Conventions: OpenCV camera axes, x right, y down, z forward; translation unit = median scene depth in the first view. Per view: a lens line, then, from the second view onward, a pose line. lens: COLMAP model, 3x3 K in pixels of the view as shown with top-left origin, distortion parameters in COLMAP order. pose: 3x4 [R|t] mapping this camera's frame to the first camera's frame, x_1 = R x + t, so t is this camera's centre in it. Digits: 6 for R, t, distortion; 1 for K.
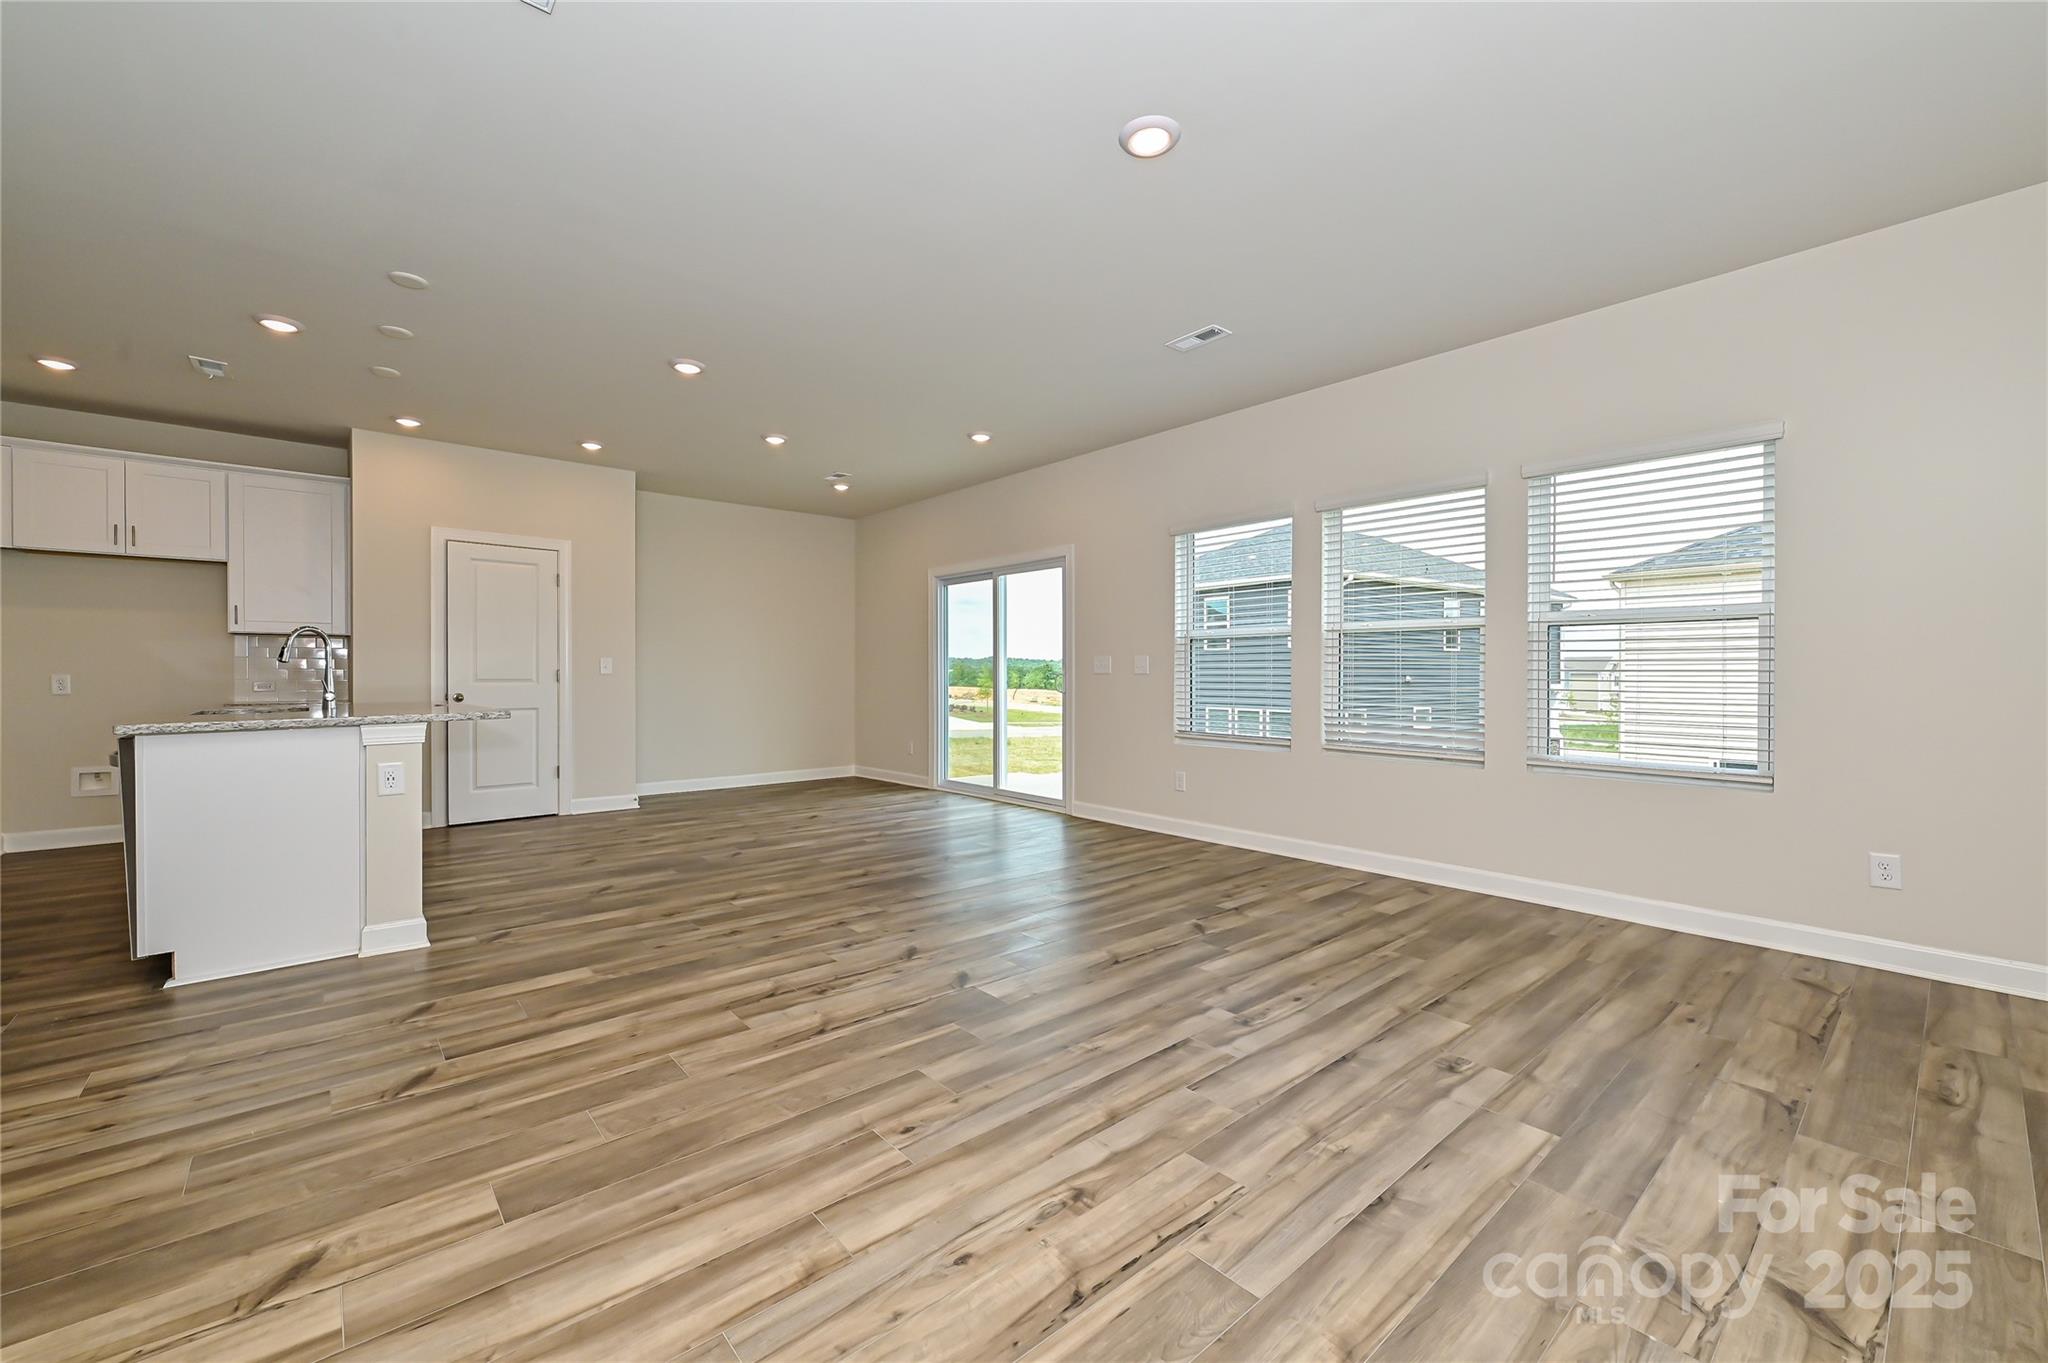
lens RADIAL K [[822.9, 0, 1026.9], [0, 822.9, 661.6], [0, 0, 1]] dist [-0.000041, 0.000020]
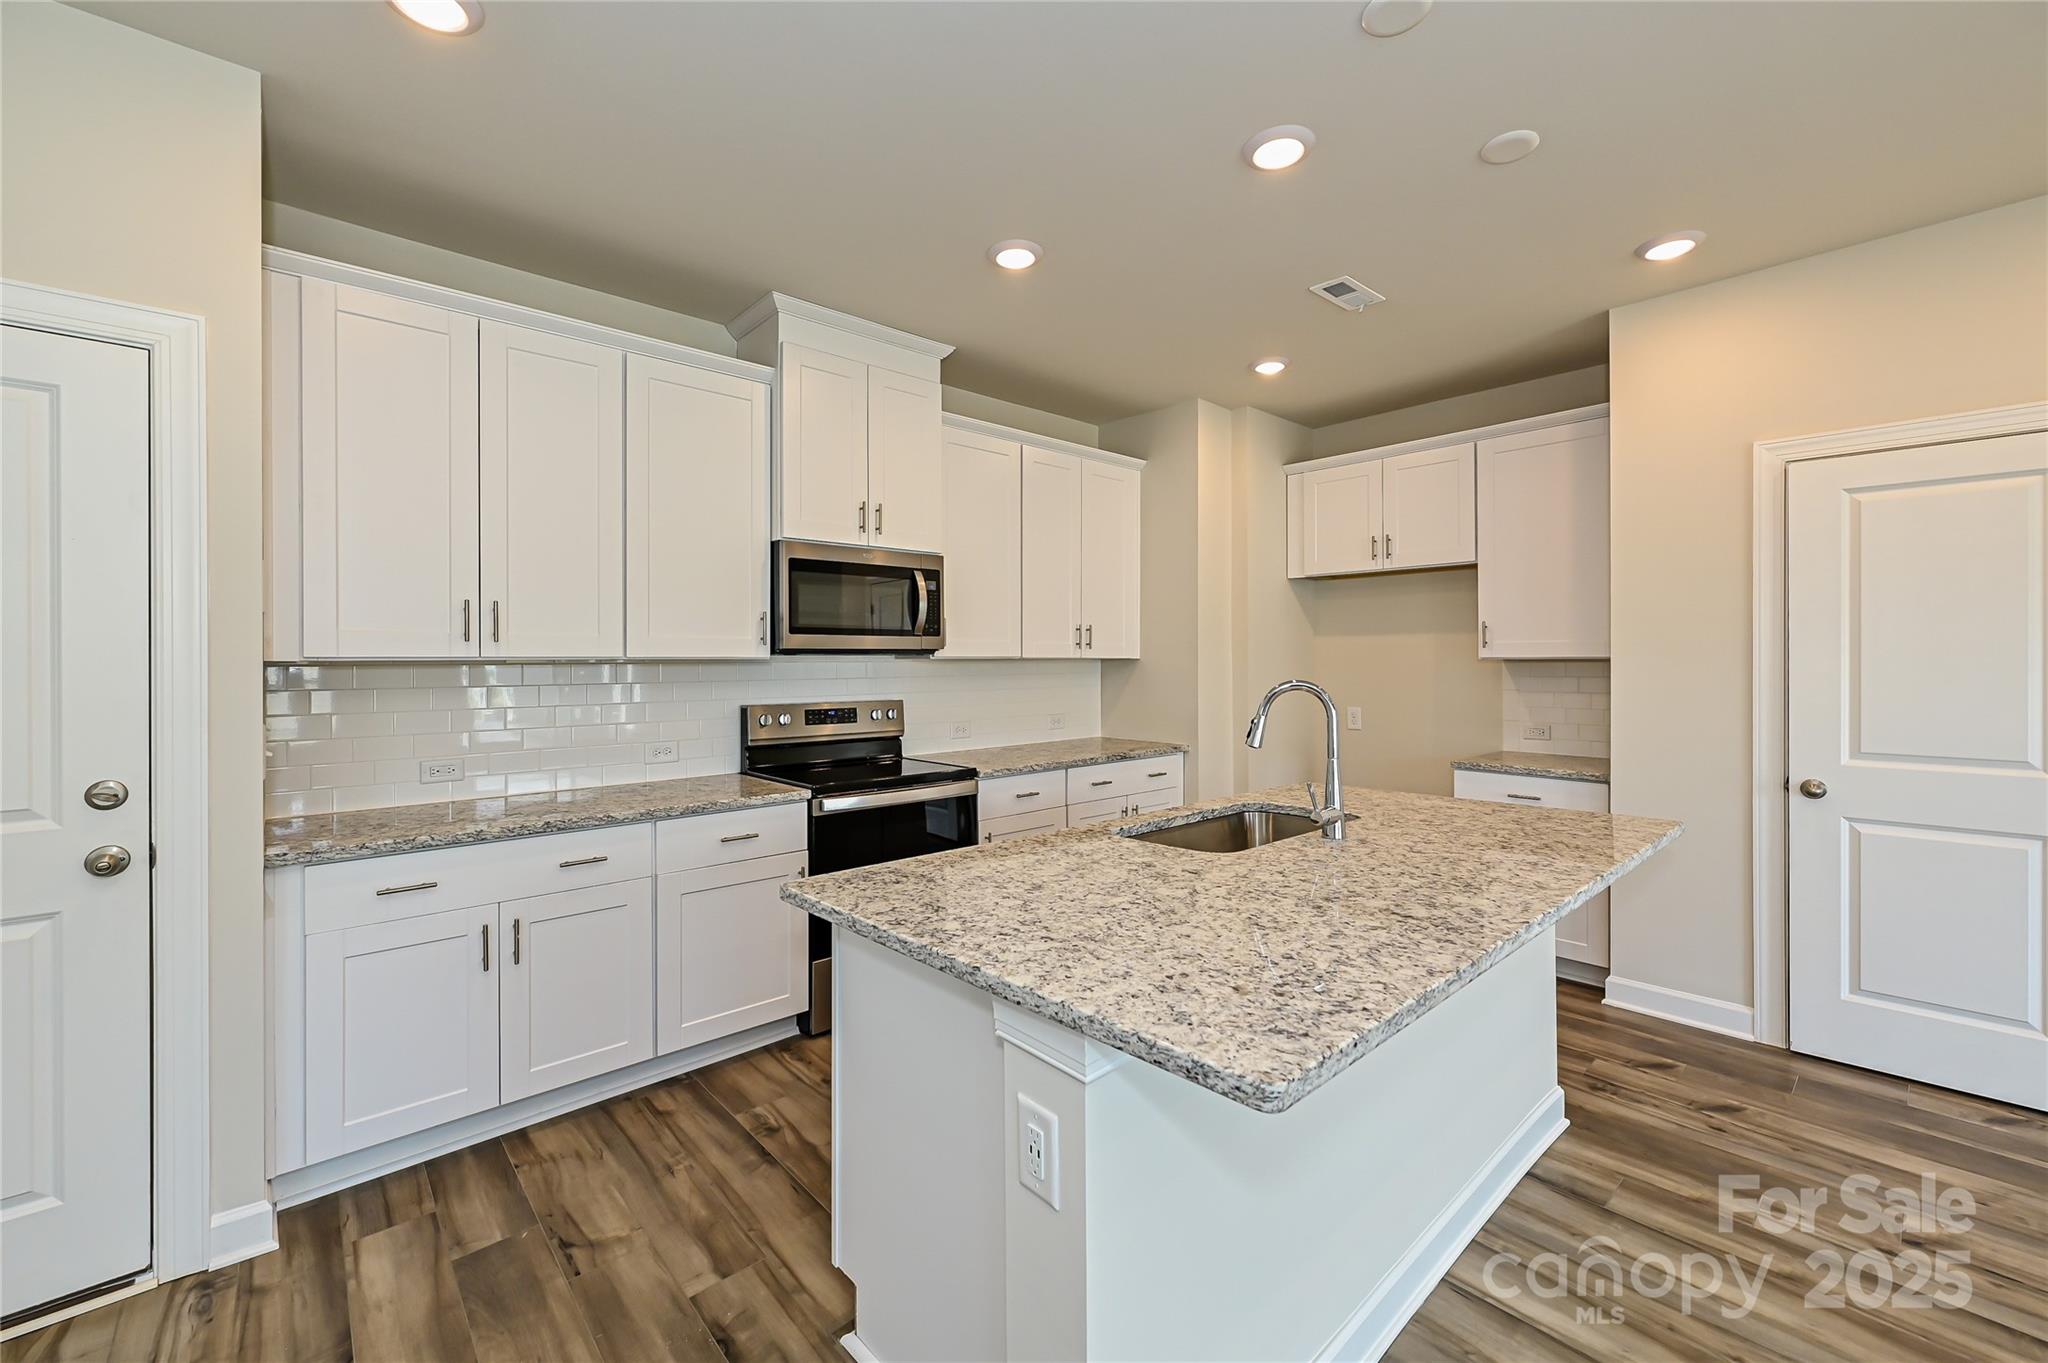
lens RADIAL K [[822.9, 0, 1026.9], [0, 822.9, 661.6], [0, 0, 1]] dist [-0.000041, 0.000020]
pose [[0.018342, 0.002039, -0.999830, -0.235601], [0.003993, 0.999990, 0.002112, -0.036107], [0.999824, -0.004032, 0.018333, 0.578427]]
